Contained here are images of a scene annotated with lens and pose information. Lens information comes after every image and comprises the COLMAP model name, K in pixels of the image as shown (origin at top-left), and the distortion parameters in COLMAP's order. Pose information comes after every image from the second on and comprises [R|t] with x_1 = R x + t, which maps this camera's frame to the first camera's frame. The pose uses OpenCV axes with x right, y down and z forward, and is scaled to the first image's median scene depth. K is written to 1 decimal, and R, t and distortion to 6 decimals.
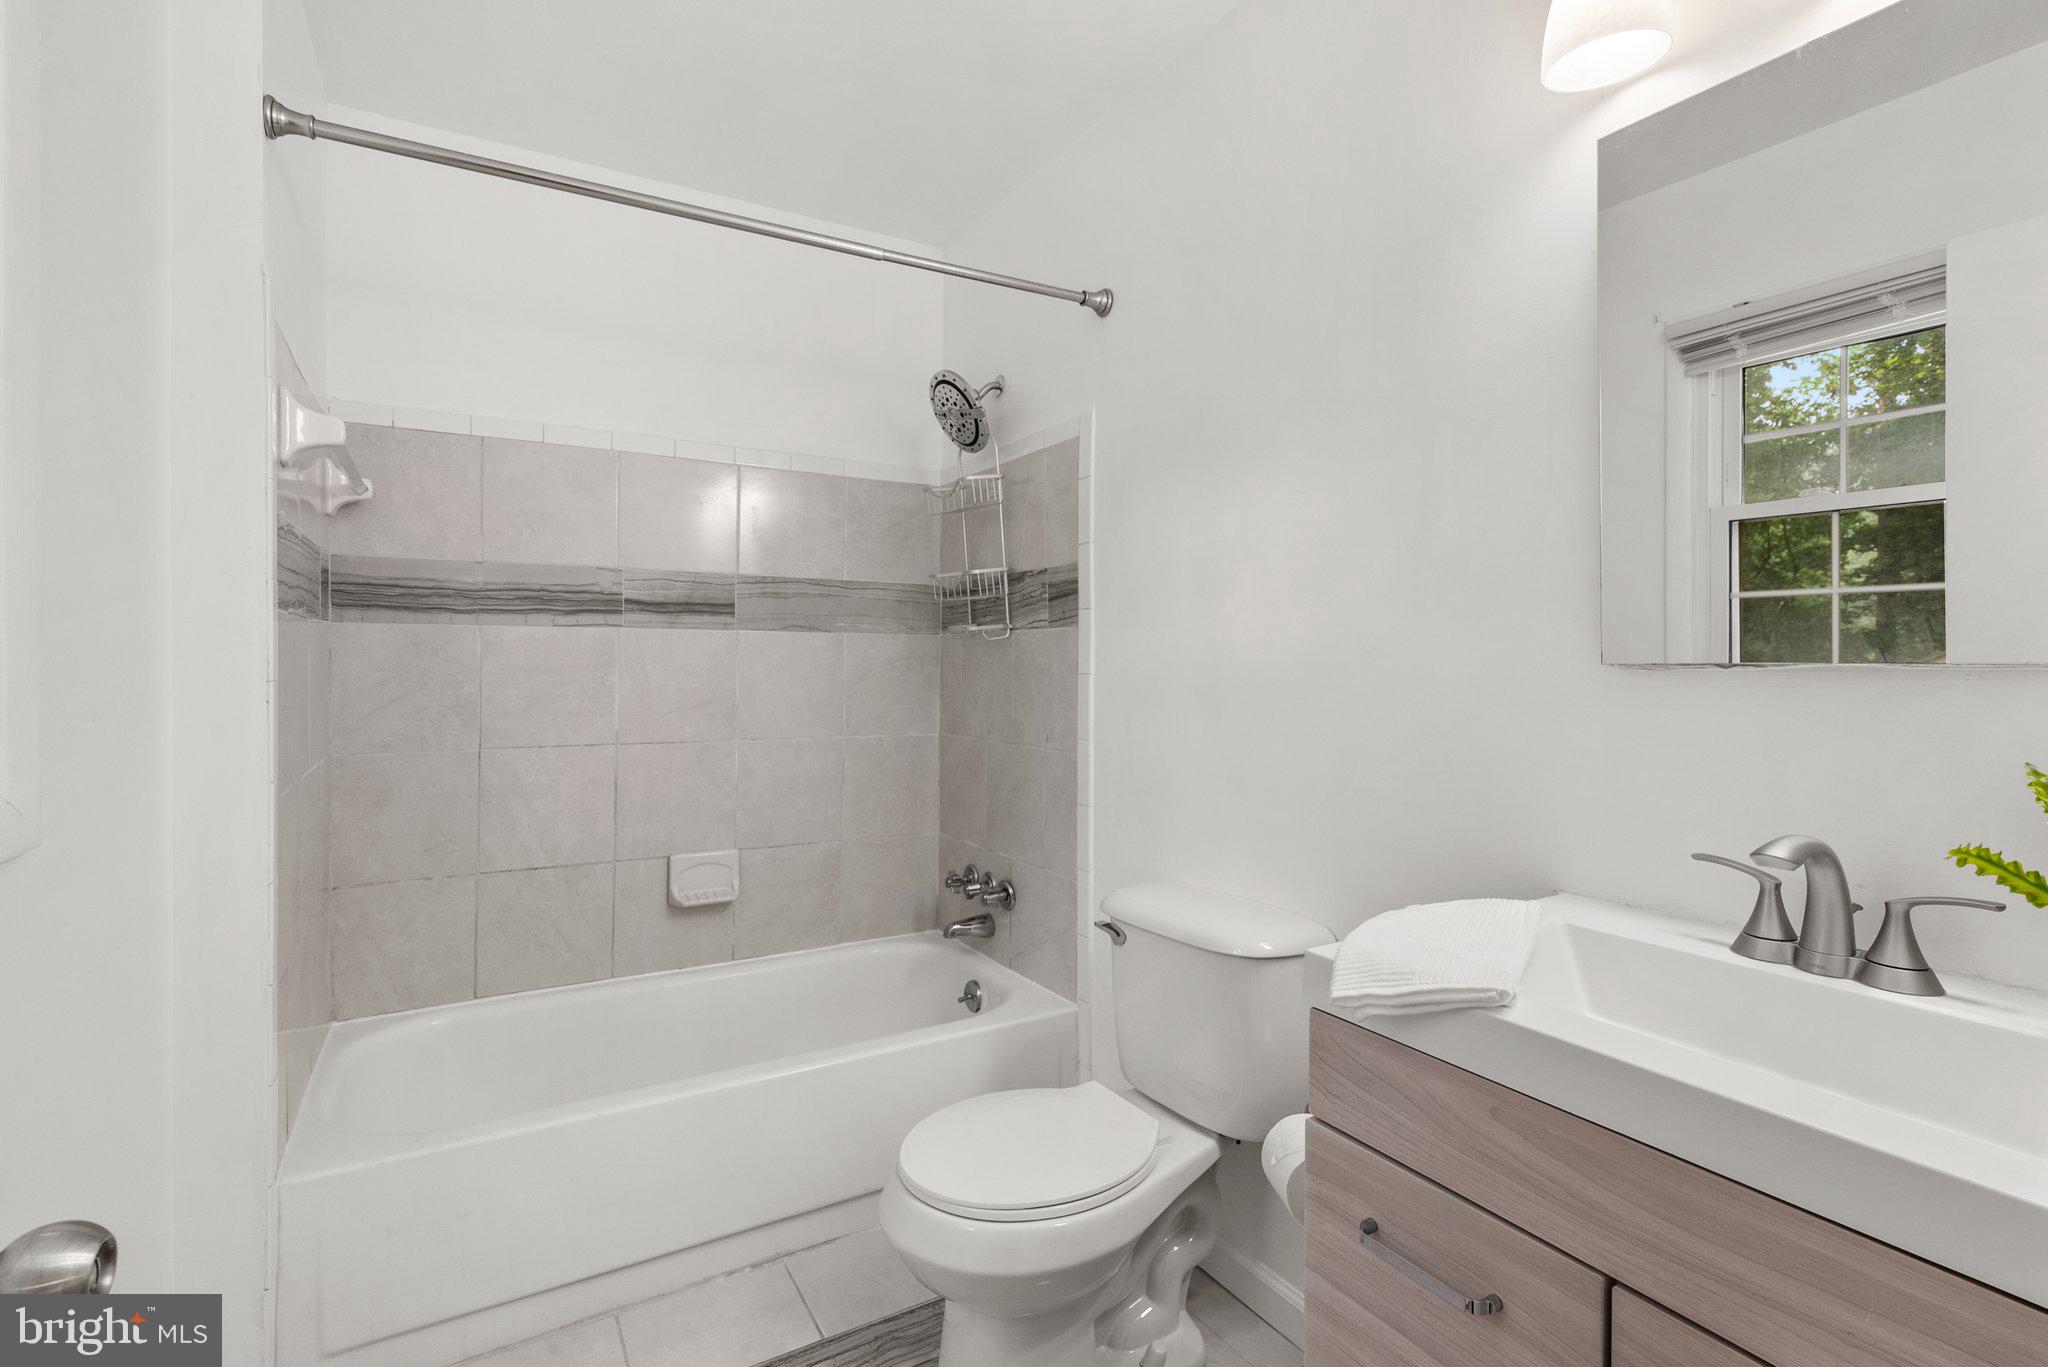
lens RADIAL K [[949.3, 0, 967.8], [0, 949.3, 639.1], [0, 0, 1]] dist [0.002482, 0.001306]
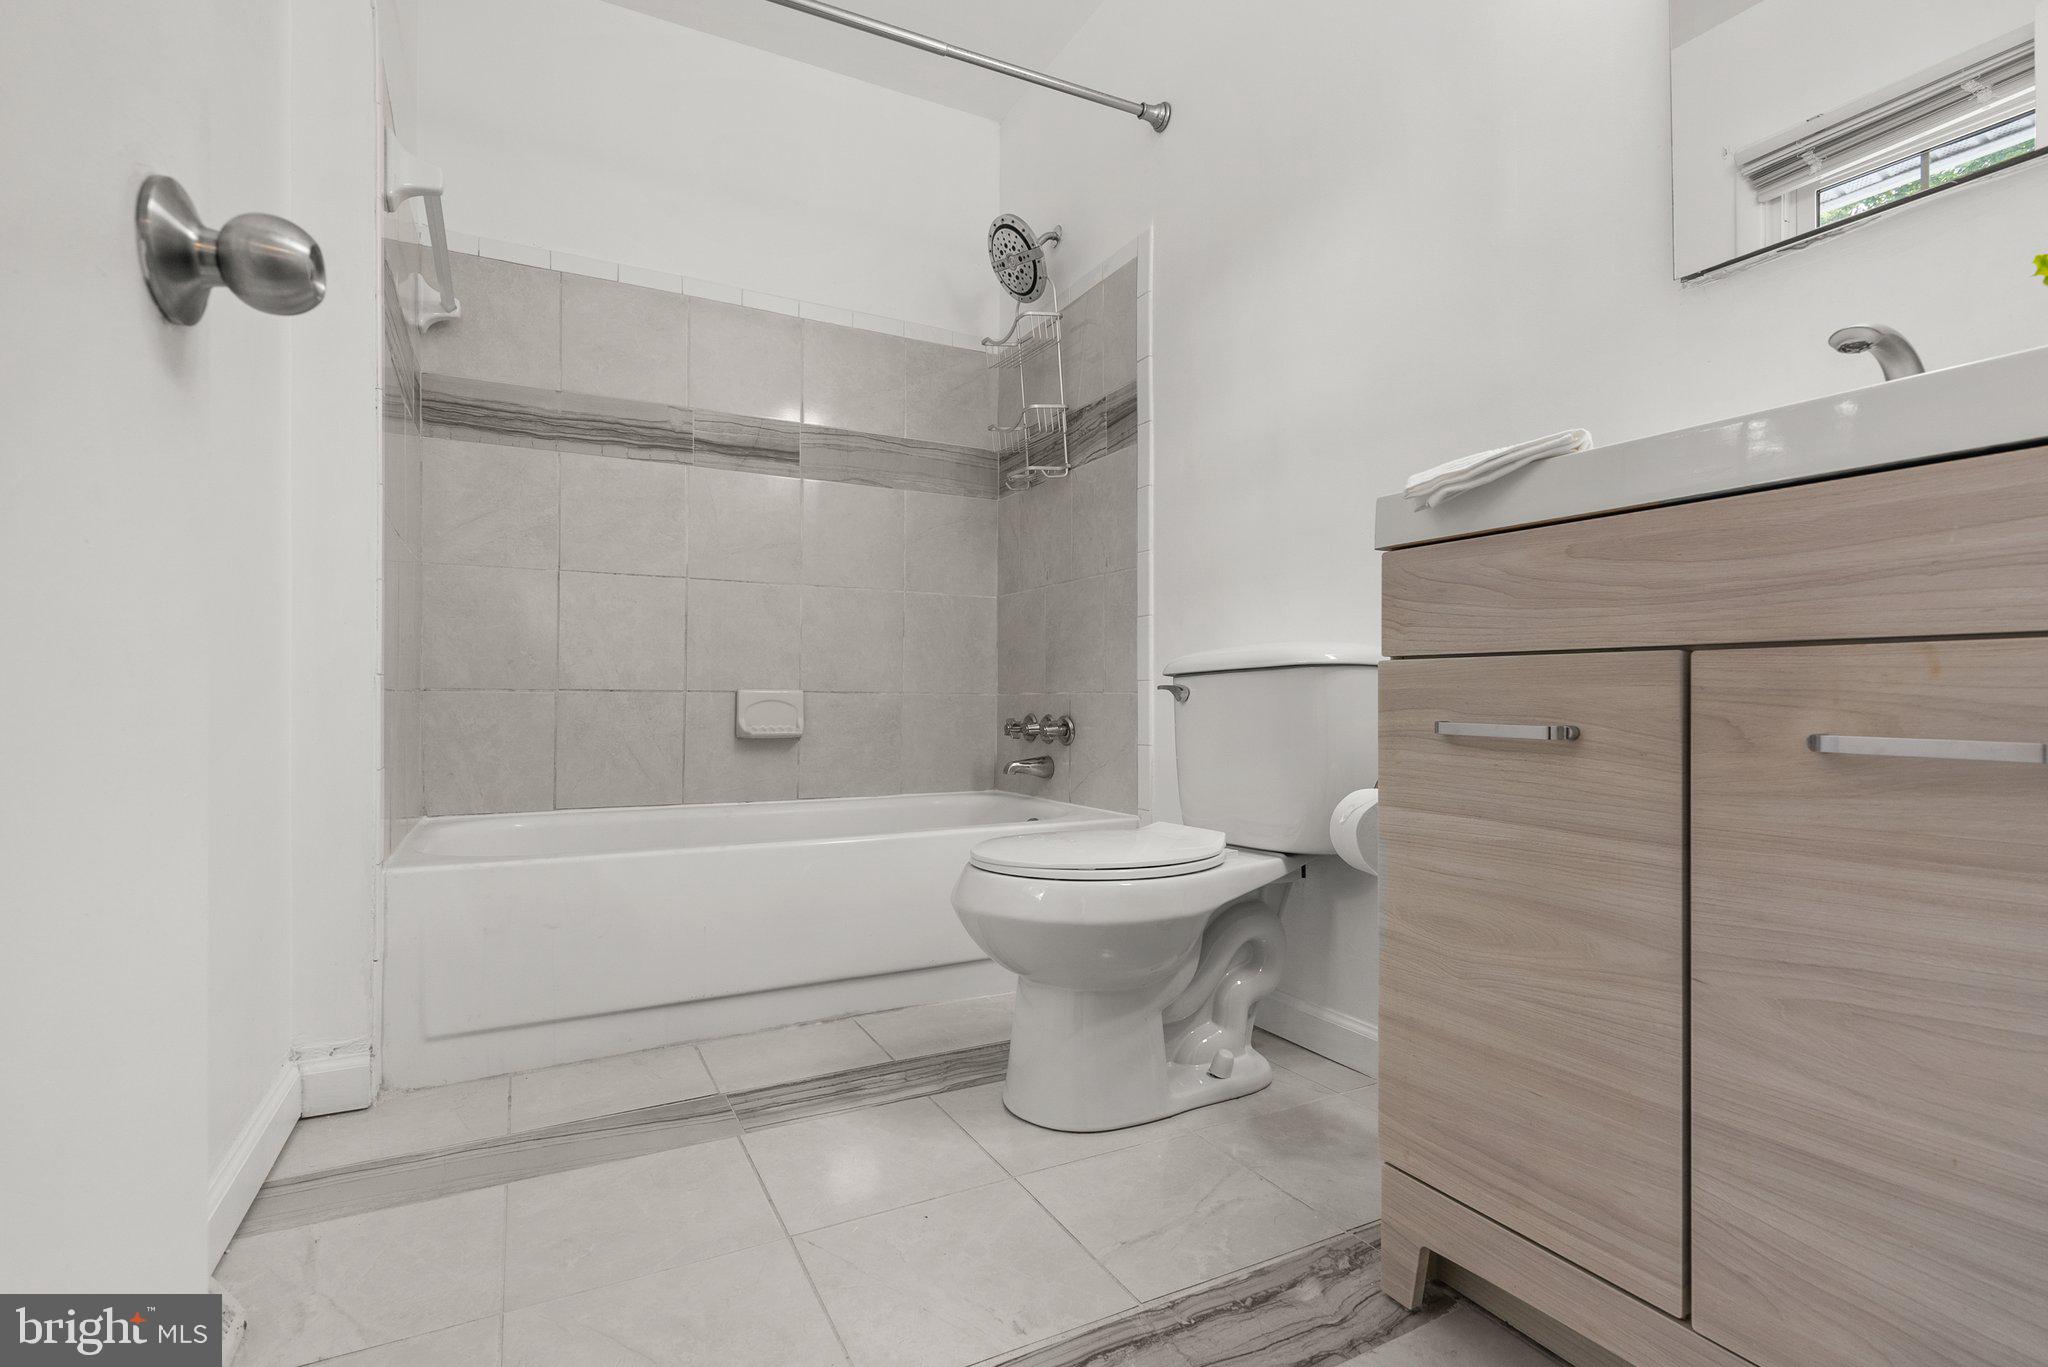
lens RADIAL K [[949.3, 0, 969.0], [0, 949.3, 688.3], [0, 0, 1]] dist [0.002482, 0.001306]
pose [[0.998977, -0.002632, -0.045140, -0.017561], [0.002271, 0.999965, -0.008045, 0.247833], [0.045160, 0.007934, 0.998948, -0.018374]]
